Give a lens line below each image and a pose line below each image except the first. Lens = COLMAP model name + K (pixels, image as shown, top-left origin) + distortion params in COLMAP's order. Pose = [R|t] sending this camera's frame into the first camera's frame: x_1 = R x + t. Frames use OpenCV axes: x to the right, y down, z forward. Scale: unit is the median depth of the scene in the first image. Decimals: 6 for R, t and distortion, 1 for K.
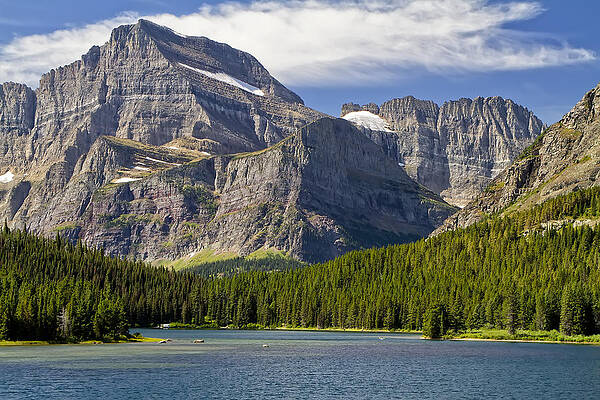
lens RADIAL K [[2824.8, 0, 299.8], [0, 2824.8, 200.6], [0, 0, 1]] dist [2.339906, 0.000000]
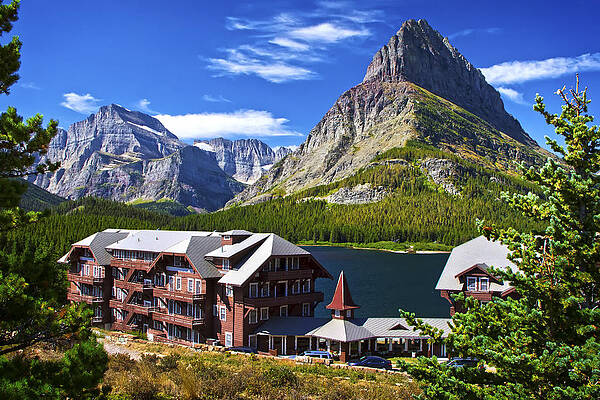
lens RADIAL K [[2824.8, 0, 300.0], [0, 2824.8, 199.7], [0, 0, 1]] dist [2.339906, 0.000000]
pose [[0.929350, -0.003925, 0.369178, -0.817654], [-0.031835, 0.995367, 0.090724, -0.210351], [-0.367824, -0.096067, 0.924920, -1.343504]]
